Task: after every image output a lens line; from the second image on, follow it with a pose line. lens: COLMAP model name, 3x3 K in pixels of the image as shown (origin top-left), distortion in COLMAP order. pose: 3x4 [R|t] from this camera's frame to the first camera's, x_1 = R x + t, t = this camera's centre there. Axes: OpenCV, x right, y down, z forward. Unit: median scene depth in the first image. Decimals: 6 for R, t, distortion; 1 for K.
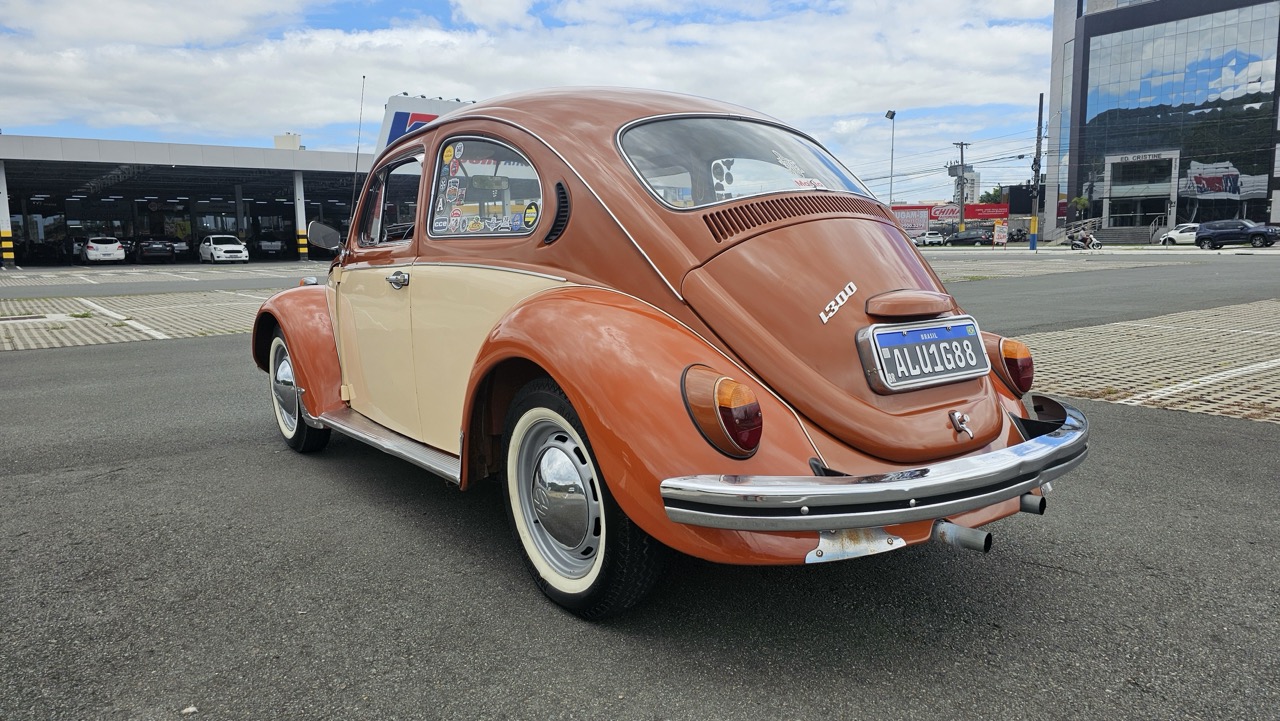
lens RADIAL K [[852.1, 0, 638.6], [0, 852.1, 370.1], [0, 0, 1]] dist [0.058918, -0.053310]
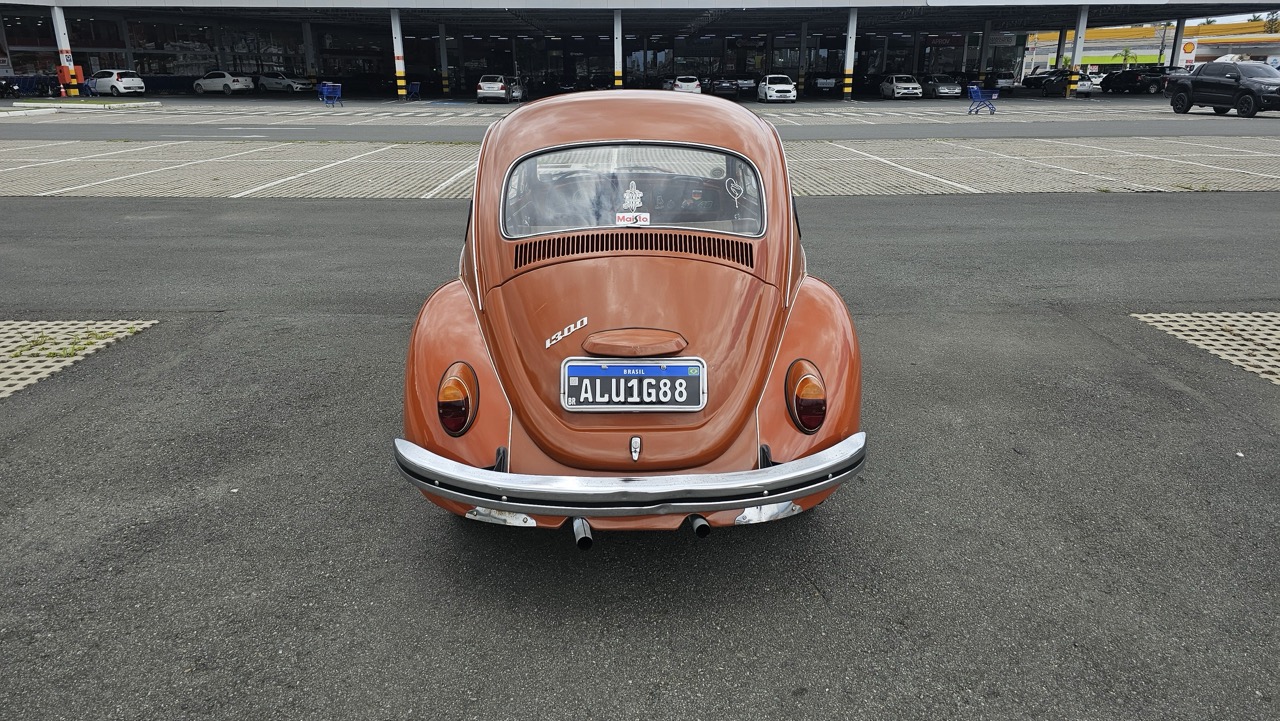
lens RADIAL K [[852.1, 0, 651.1], [0, 852.1, 360.5], [0, 0, 1]] dist [0.058918, -0.053310]
pose [[0.804579, 0.200476, -0.558983, 0.348422], [-0.096538, 0.972928, 0.209982, -0.105042], [0.585947, -0.114984, 0.802150, 0.017746]]
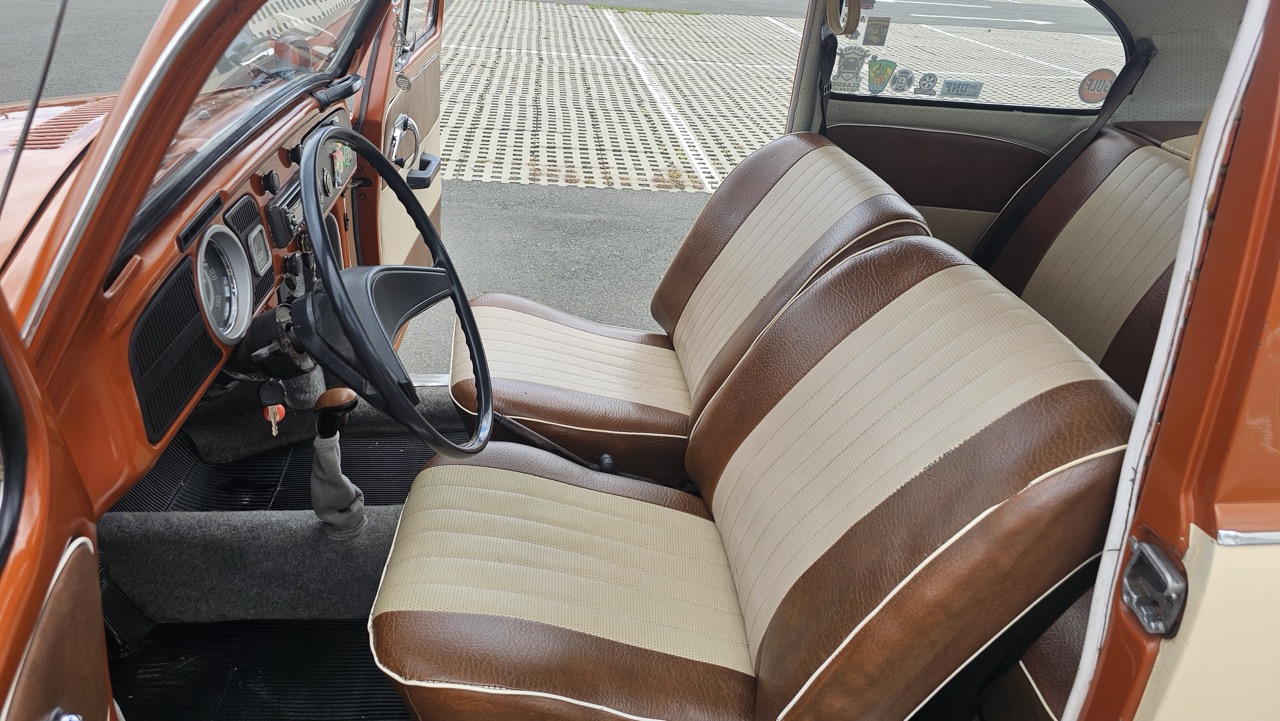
lens RADIAL K [[852.1, 0, 640.0], [0, 852.1, 358.0], [0, 0, 1]] dist [0.058918, -0.053310]
pose [[0.520327, -0.336873, 0.784714, -0.233565], [0.037267, 0.926987, 0.373238, -0.119999], [-0.853153, -0.164962, 0.494891, 0.464947]]
